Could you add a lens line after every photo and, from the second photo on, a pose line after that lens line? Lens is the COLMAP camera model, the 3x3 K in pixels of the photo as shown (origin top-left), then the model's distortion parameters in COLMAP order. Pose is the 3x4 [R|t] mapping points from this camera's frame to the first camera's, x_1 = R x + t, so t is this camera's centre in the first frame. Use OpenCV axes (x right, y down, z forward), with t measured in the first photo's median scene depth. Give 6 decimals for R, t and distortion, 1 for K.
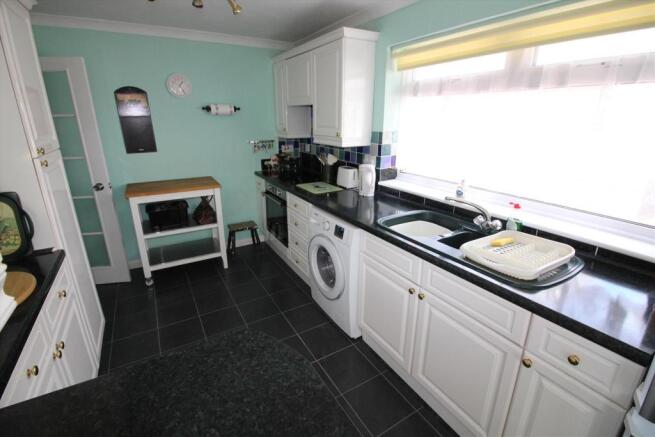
lens RADIAL K [[307.3, 0, 325.7], [0, 307.3, 214.0], [0, 0, 1]] dist [-0.013535, -0.001168]
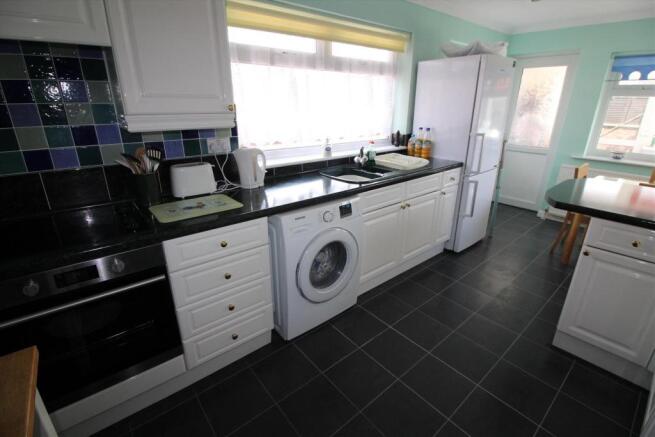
lens RADIAL K [[307.3, 0, 325.7], [0, 307.3, 214.0], [0, 0, 1]] dist [-0.013535, -0.001168]
pose [[-0.167099, -0.329938, 0.929096, -0.889795], [0.300475, 0.880475, 0.366712, -0.322547], [-0.939038, 0.340447, -0.047988, 1.233127]]
